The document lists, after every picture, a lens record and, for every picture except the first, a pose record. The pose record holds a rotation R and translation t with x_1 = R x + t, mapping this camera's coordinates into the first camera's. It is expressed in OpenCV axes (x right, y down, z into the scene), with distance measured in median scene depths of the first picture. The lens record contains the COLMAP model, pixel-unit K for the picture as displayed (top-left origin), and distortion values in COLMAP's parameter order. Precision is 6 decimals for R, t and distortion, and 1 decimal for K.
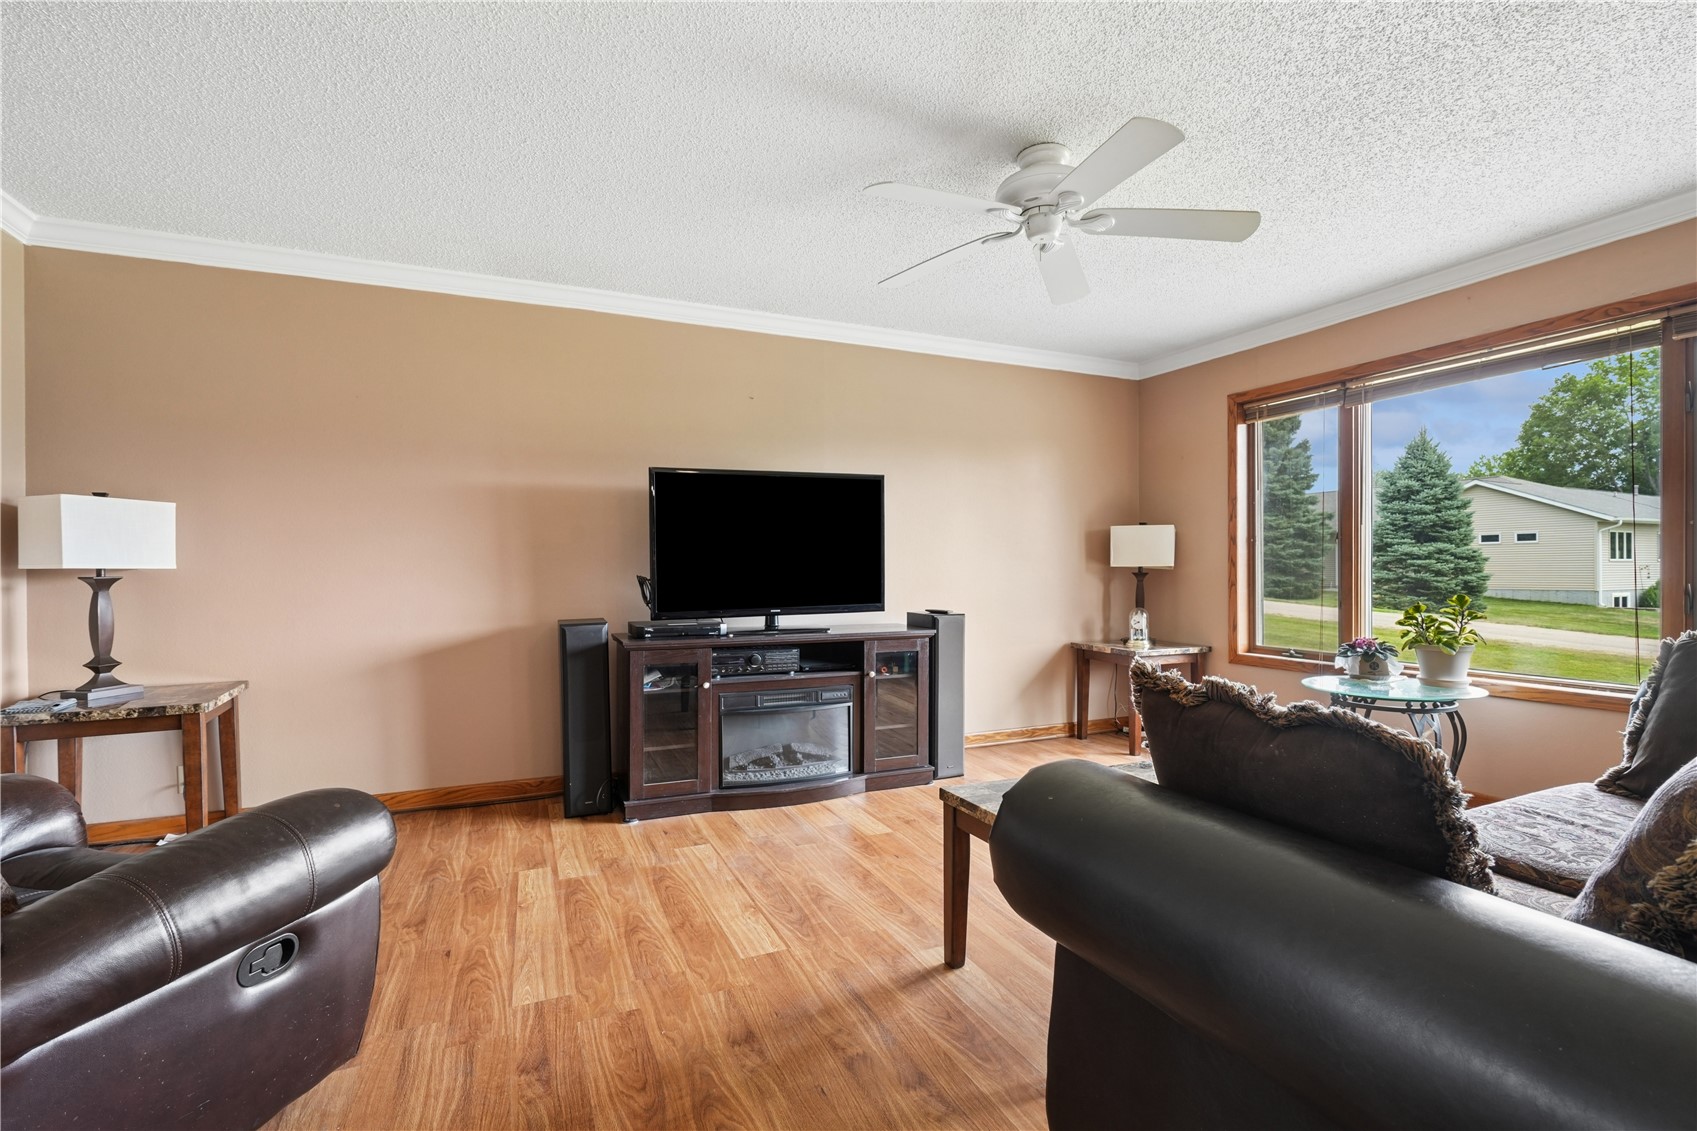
lens RADIAL K [[782.0, 0, 848.6], [0, 782.0, 573.4], [0, 0, 1]] dist [-0.002998, 0.001355]
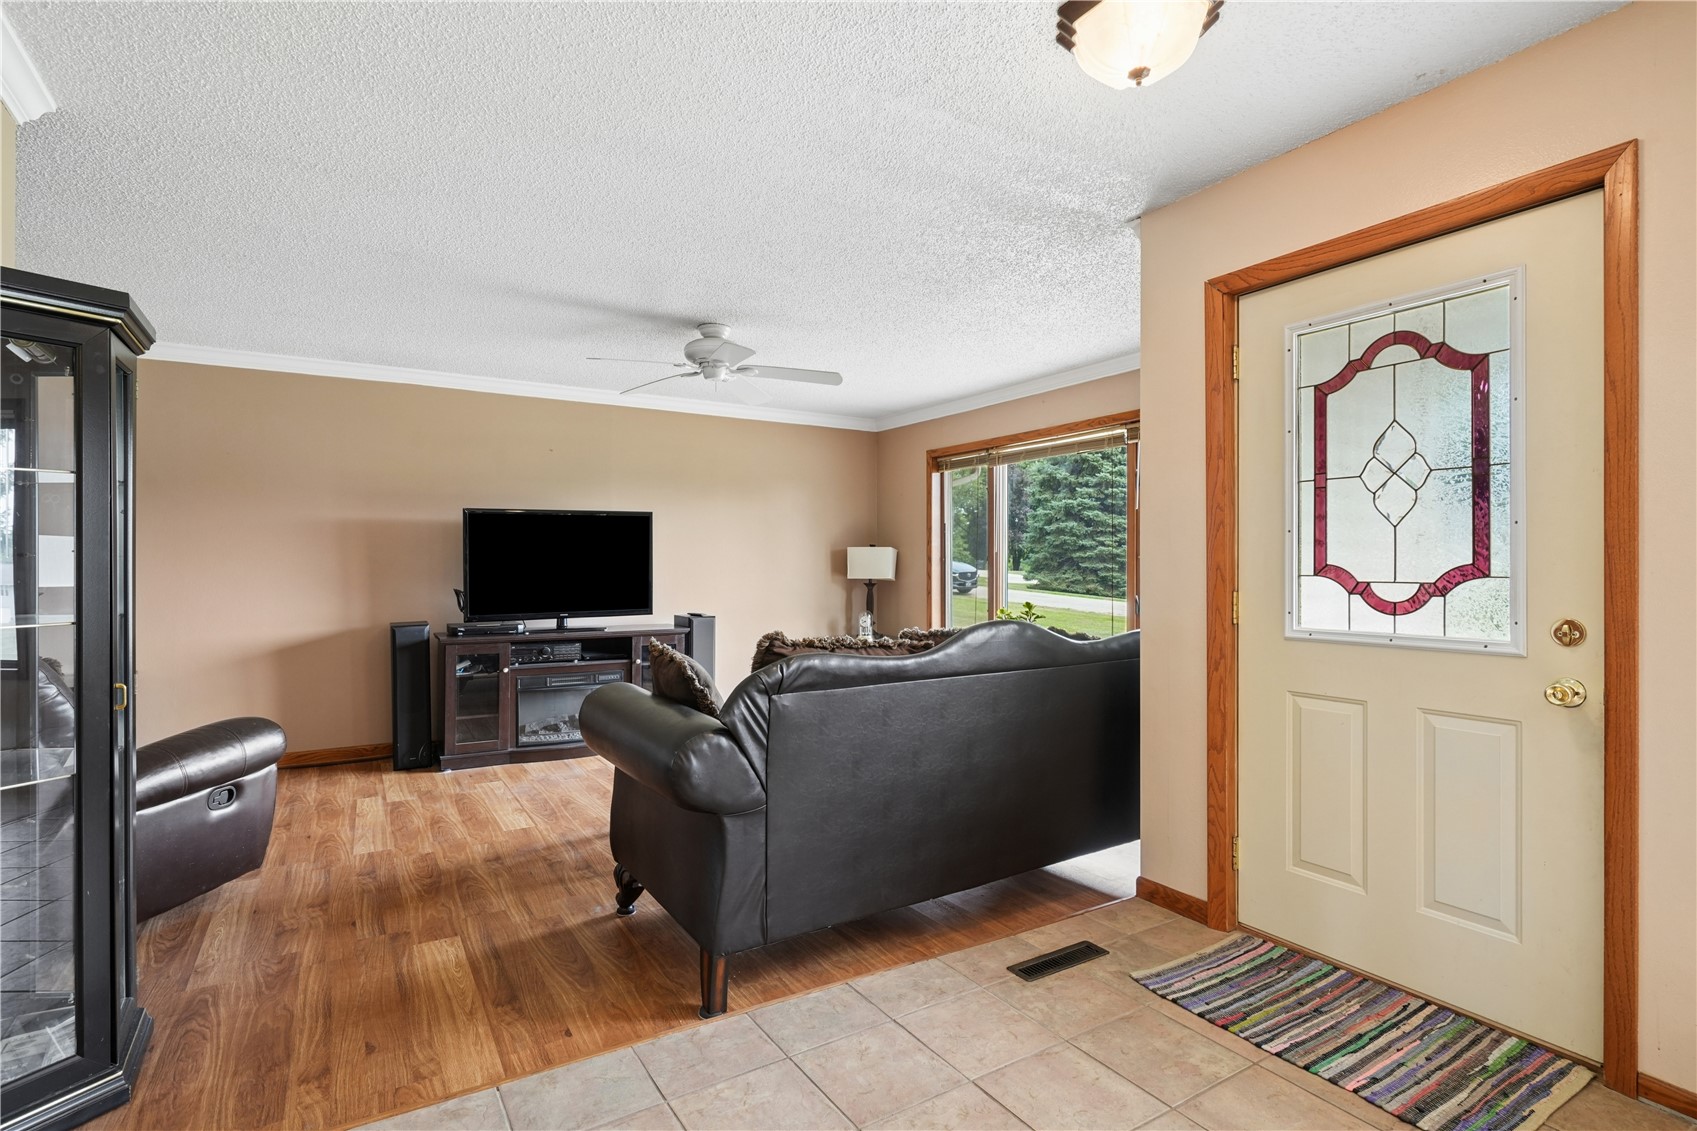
lens RADIAL K [[830.4, 0, 846.8], [0, 830.4, 560.2], [0, 0, 1]] dist [-0.000556, -0.000090]
pose [[0.990883, 0.003094, 0.134687, 0.211623], [-0.001416, 0.999920, -0.012550, -0.030892], [-0.134715, 0.012245, 0.990809, -0.513899]]
